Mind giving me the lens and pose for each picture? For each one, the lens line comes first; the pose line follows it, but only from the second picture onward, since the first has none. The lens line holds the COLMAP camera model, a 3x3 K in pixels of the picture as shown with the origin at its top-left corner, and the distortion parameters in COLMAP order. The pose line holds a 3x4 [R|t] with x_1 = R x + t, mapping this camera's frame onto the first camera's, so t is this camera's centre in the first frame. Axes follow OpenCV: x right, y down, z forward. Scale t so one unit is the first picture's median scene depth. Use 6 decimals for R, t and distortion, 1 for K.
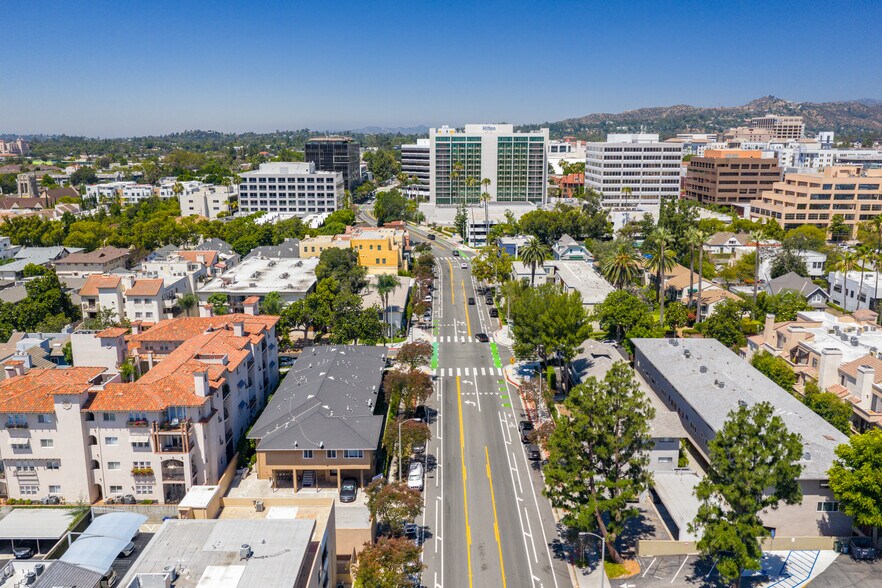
lens RADIAL K [[727.8, 0, 443.8], [0, 727.8, 292.3], [0, 0, 1]] dist [0.021510, -0.032776]
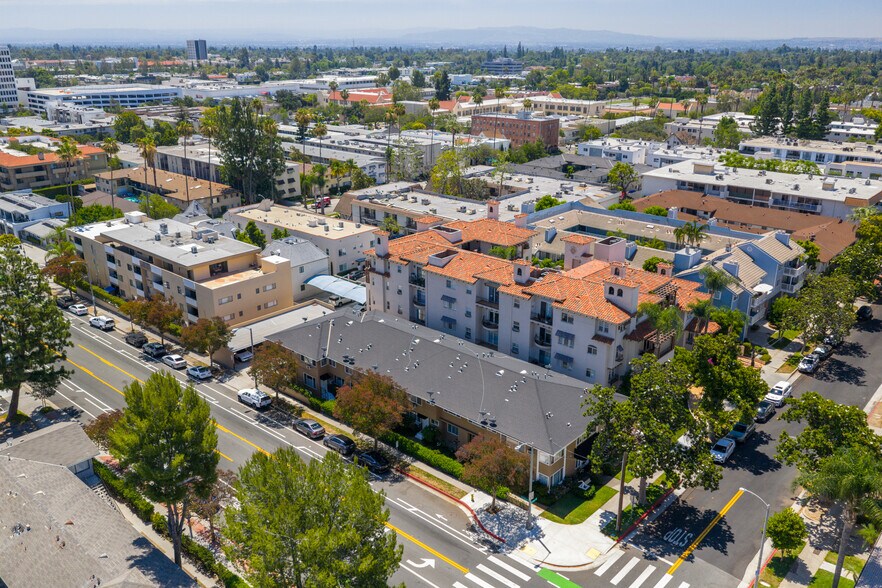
lens RADIAL K [[727.8, 0, 443.8], [0, 727.8, 292.3], [0, 0, 1]] dist [0.021510, -0.032776]
pose [[-0.667110, 0.251699, -0.701150, 0.258909], [-0.156977, 0.872565, 0.462589, -0.211431], [0.728232, 0.418663, -0.542586, 0.972924]]
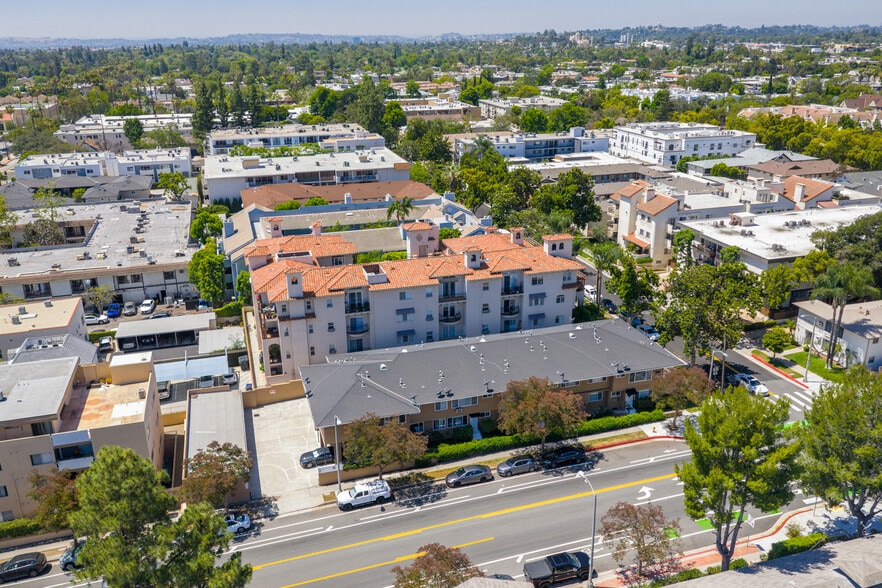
lens RADIAL K [[727.8, 0, 443.8], [0, 727.8, 292.3], [0, 0, 1]] dist [0.021510, -0.032776]
pose [[0.288456, 0.325829, -0.900349, 0.357960], [-0.194567, 0.940647, 0.278076, -0.104319], [0.937516, 0.094965, 0.334731, 0.471146]]
